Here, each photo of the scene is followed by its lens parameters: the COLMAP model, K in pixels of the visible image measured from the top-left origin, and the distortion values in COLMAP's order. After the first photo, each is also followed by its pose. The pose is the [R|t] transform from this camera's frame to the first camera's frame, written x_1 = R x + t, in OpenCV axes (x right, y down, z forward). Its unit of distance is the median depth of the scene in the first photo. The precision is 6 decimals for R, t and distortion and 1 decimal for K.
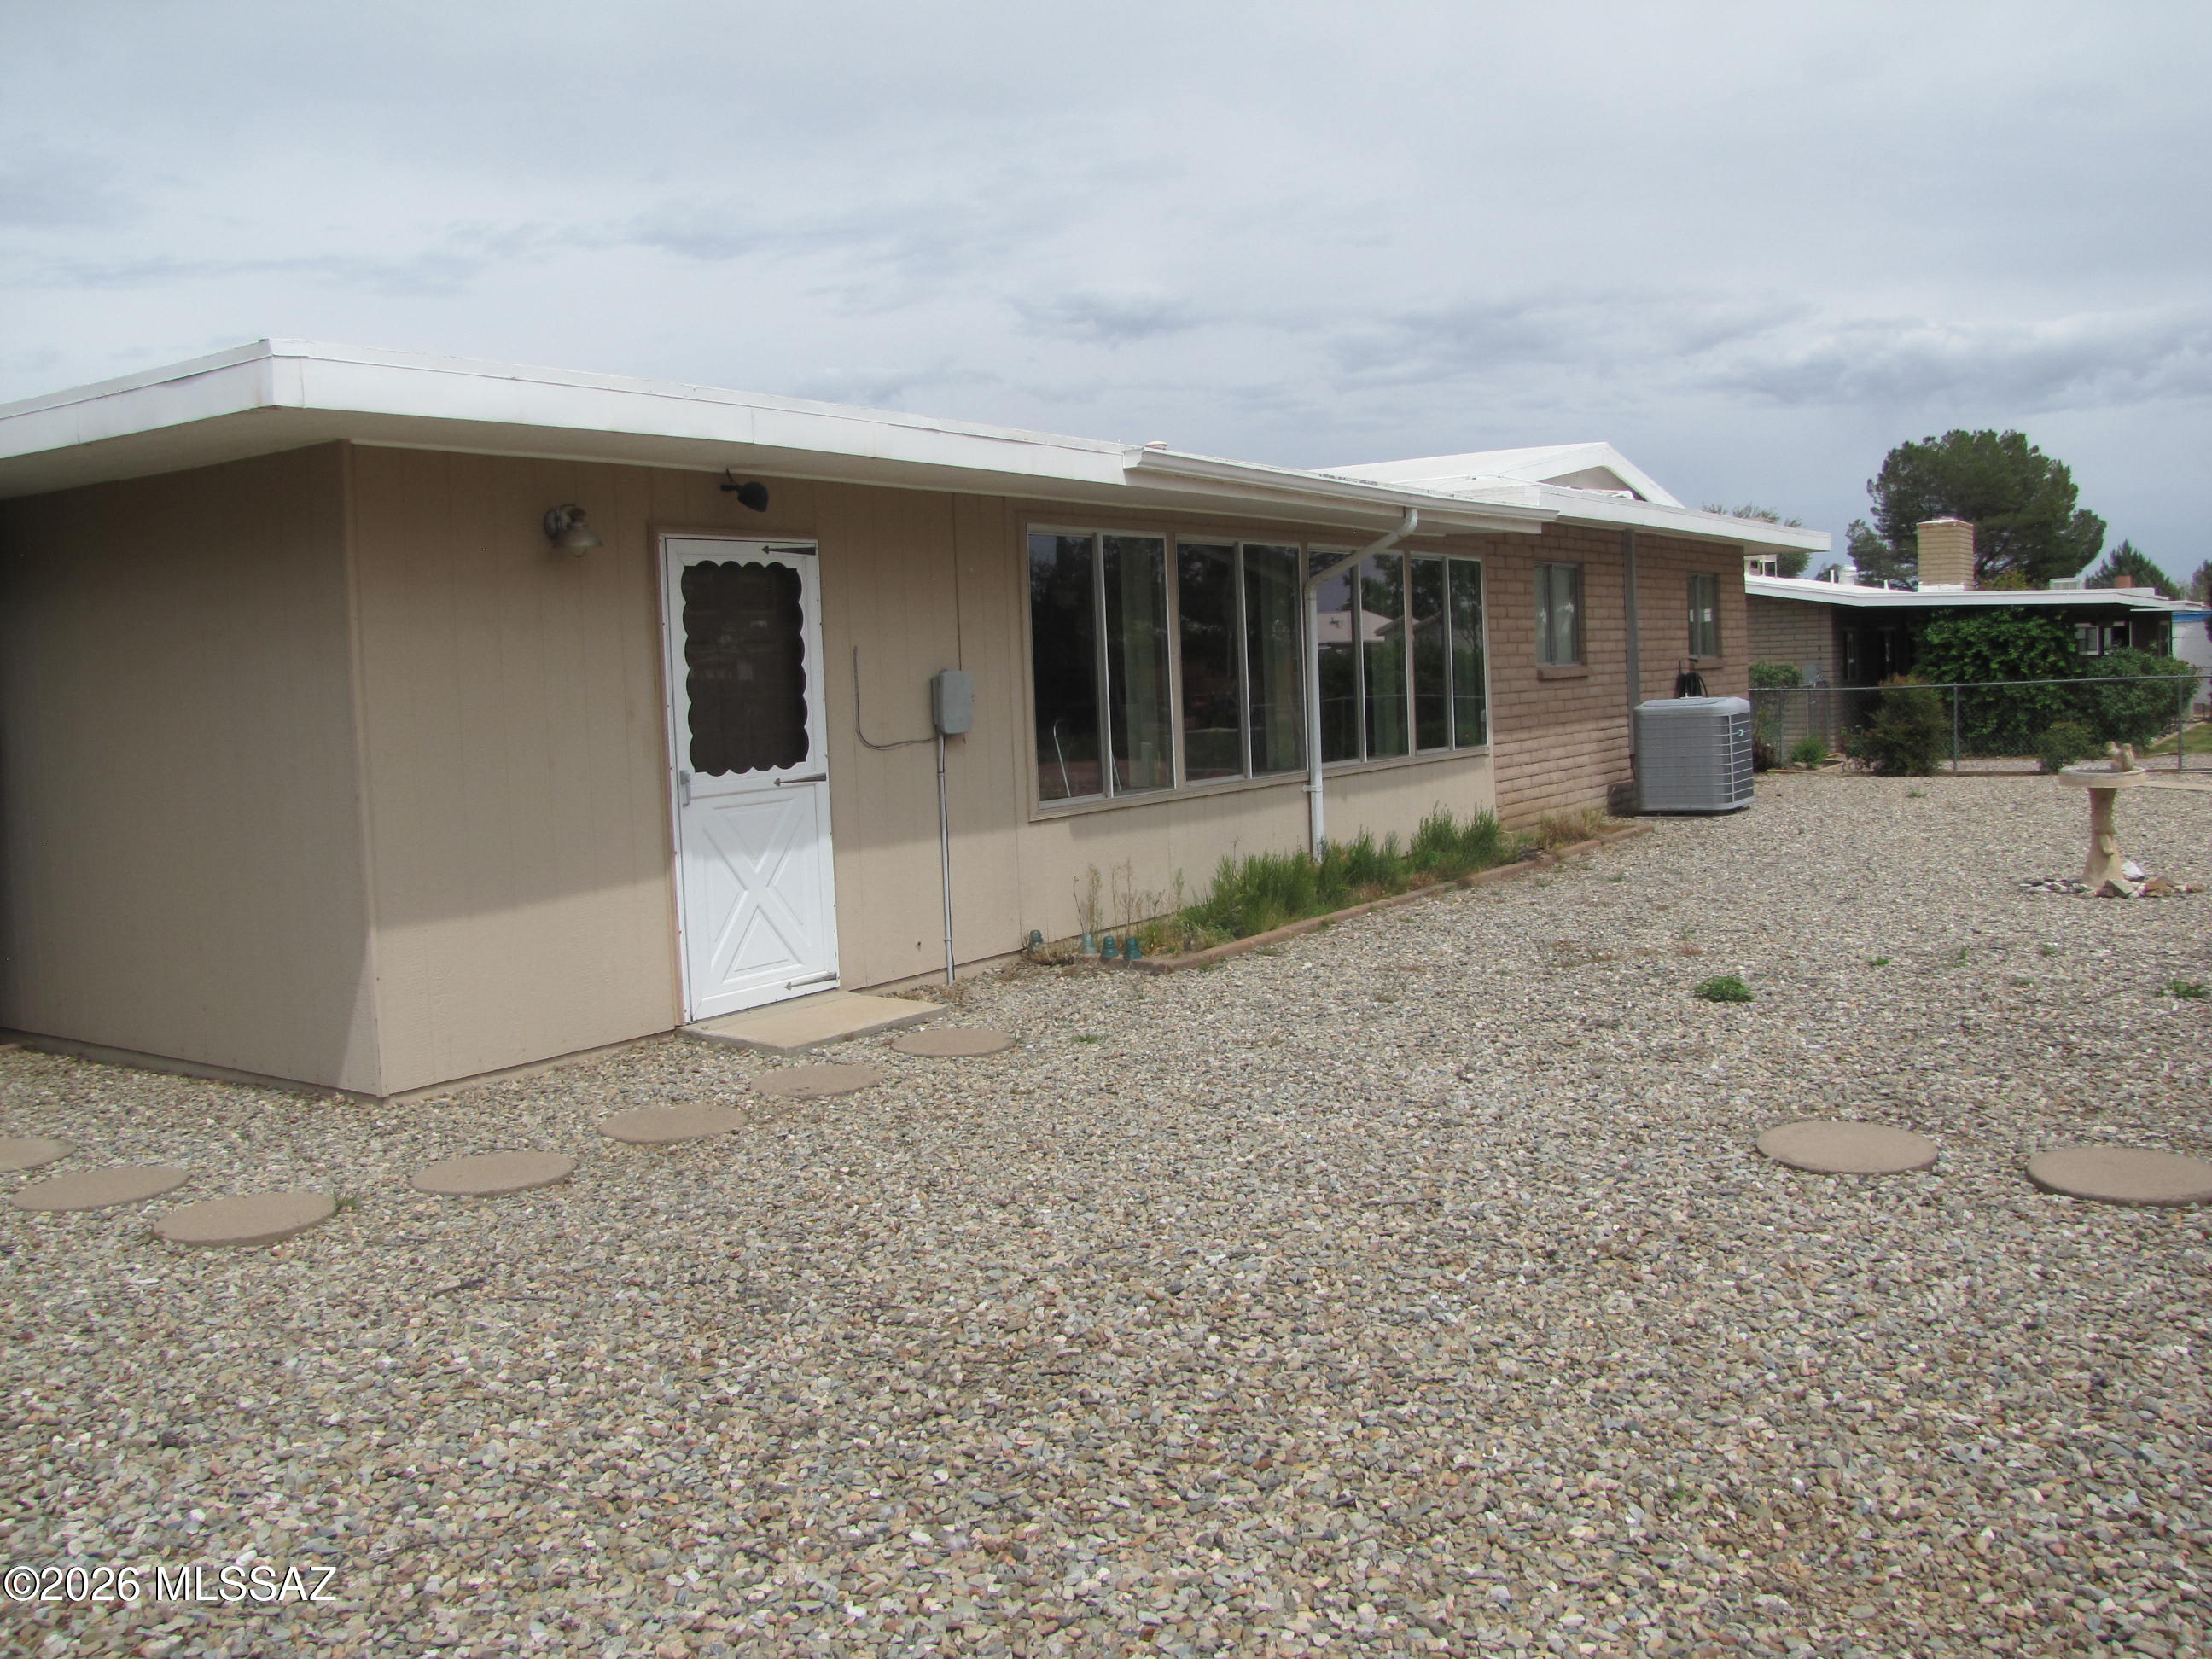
lens RADIAL K [[1913.0, 0, 1092.0], [0, 1913.0, 792.7], [0, 0, 1]] dist [-0.184670, 0.170514]
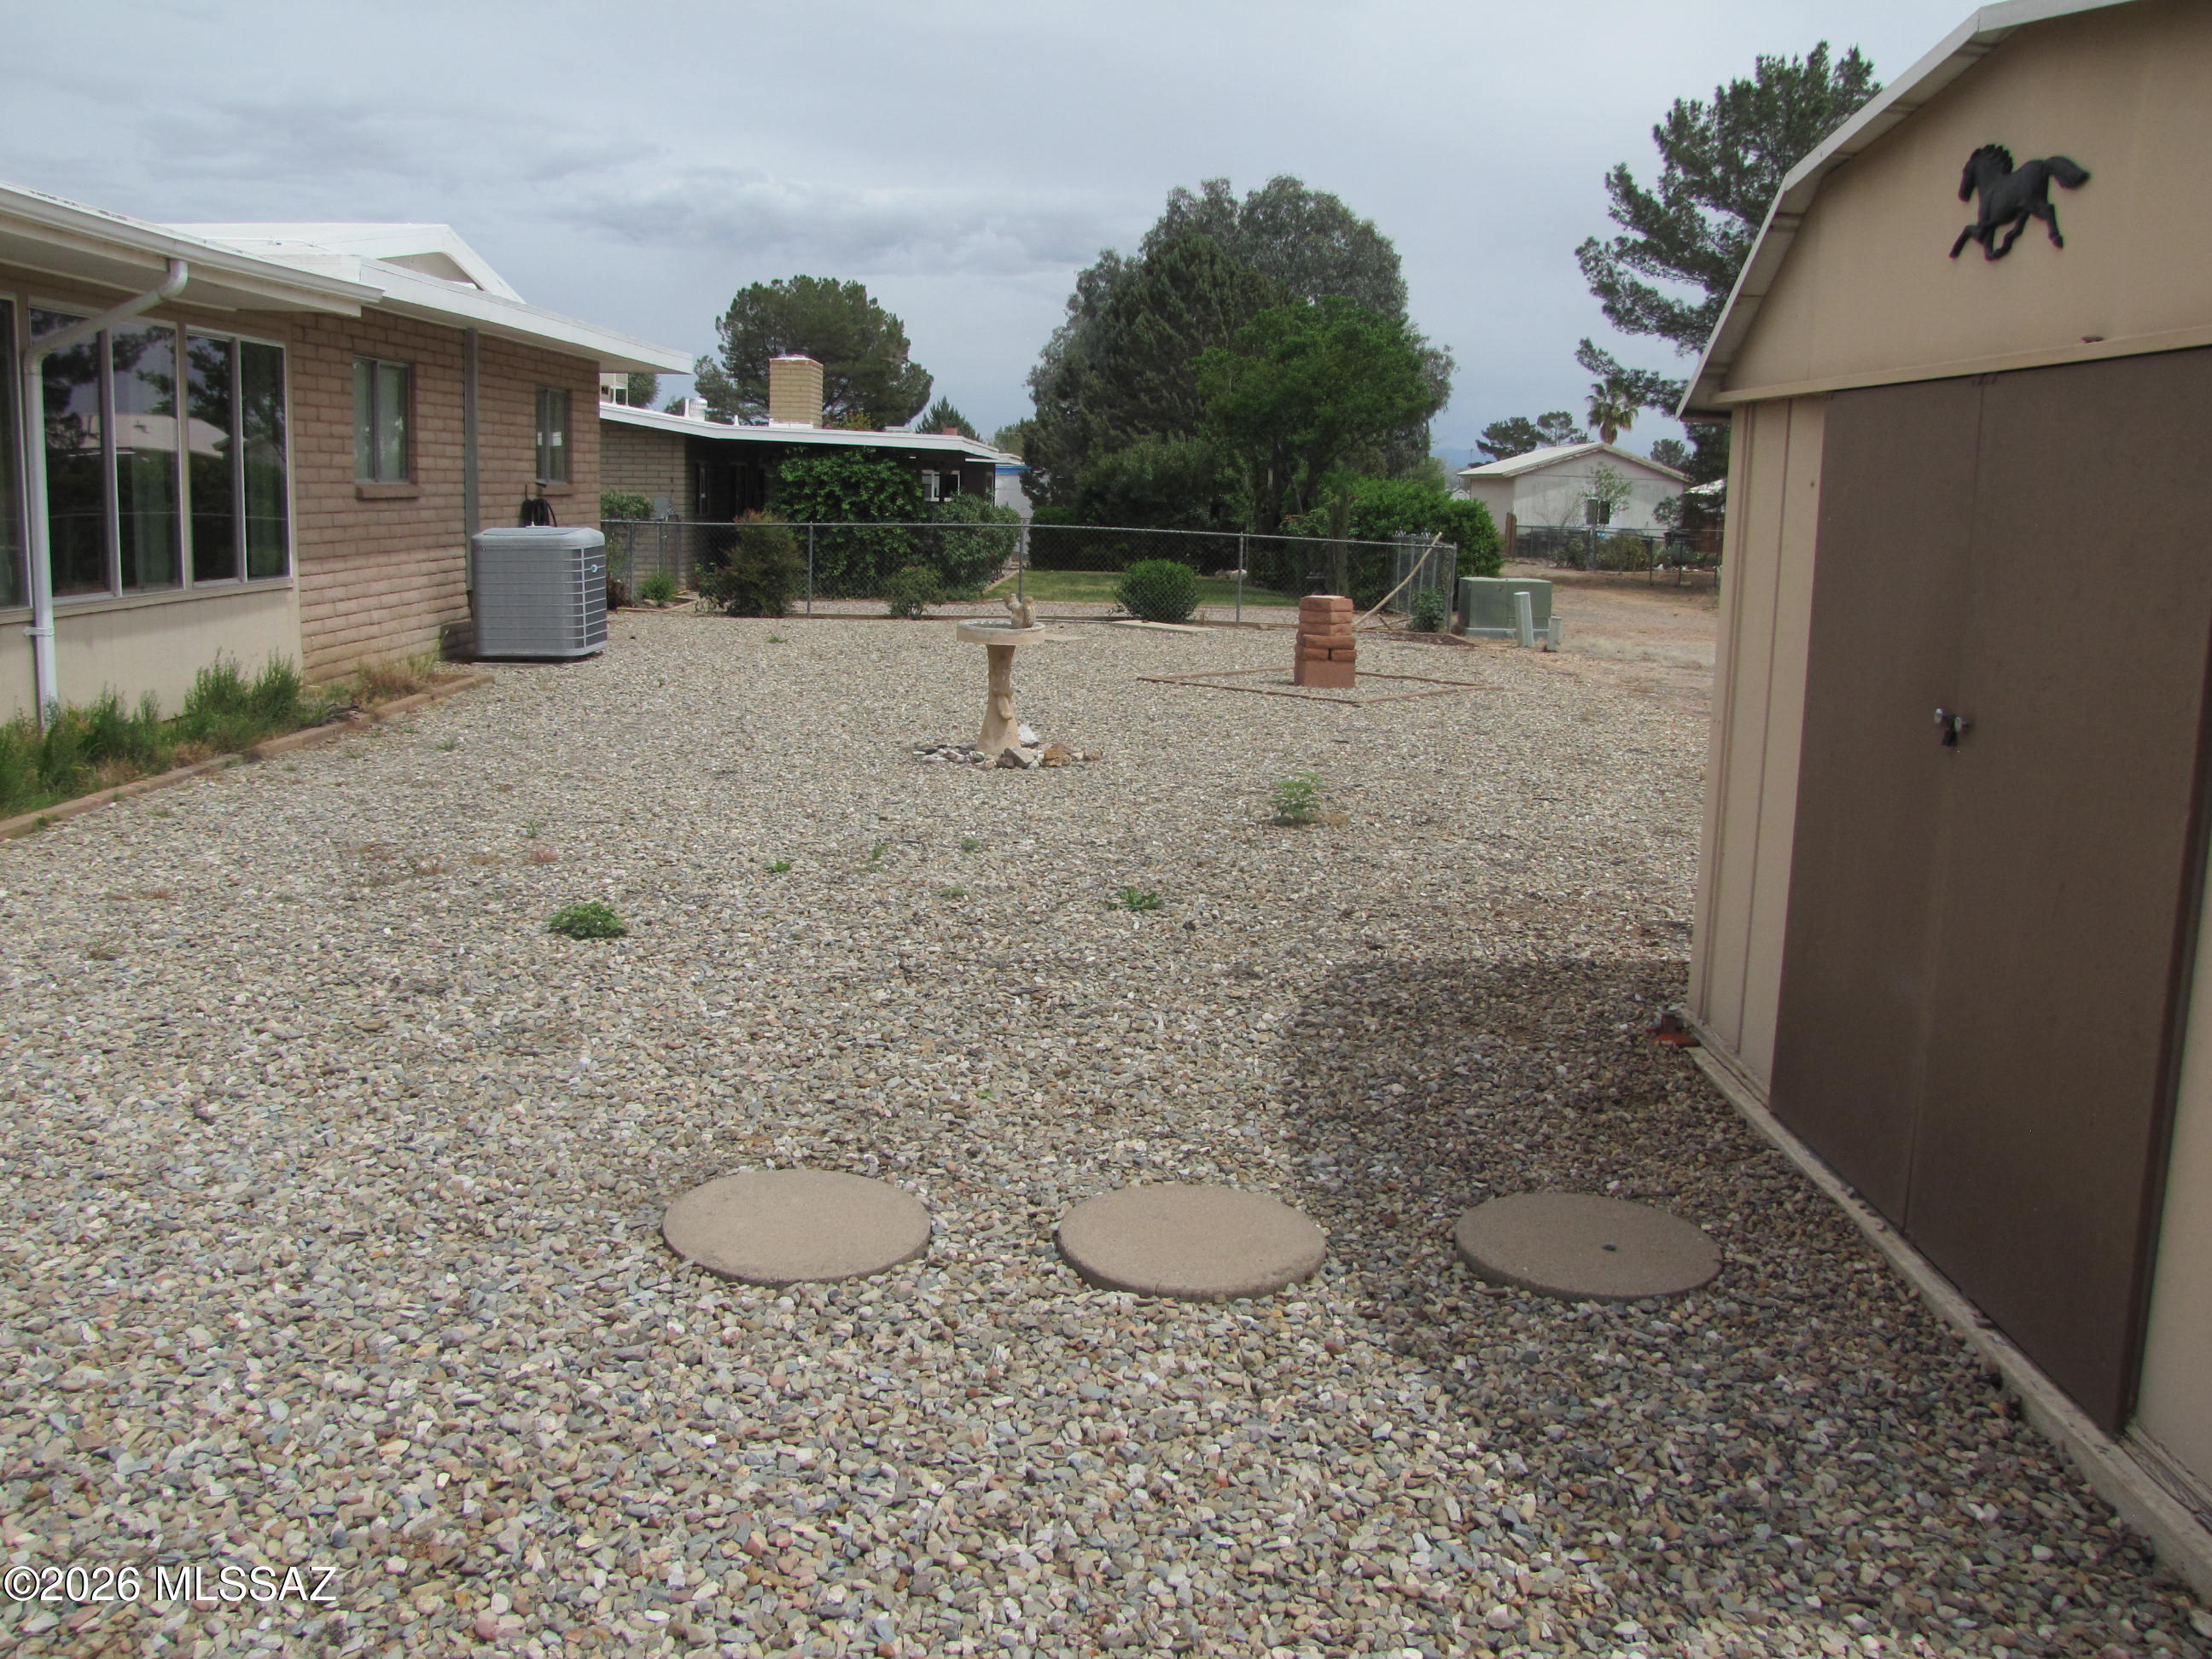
lens RADIAL K [[1913.0, 0, 1092.0], [0, 1913.0, 792.7], [0, 0, 1]] dist [-0.184670, 0.170514]
pose [[0.827229, -0.027535, 0.561190, 0.058629], [-0.023211, 0.996271, 0.083098, -0.009174], [-0.561385, -0.081767, 0.823505, 0.194303]]
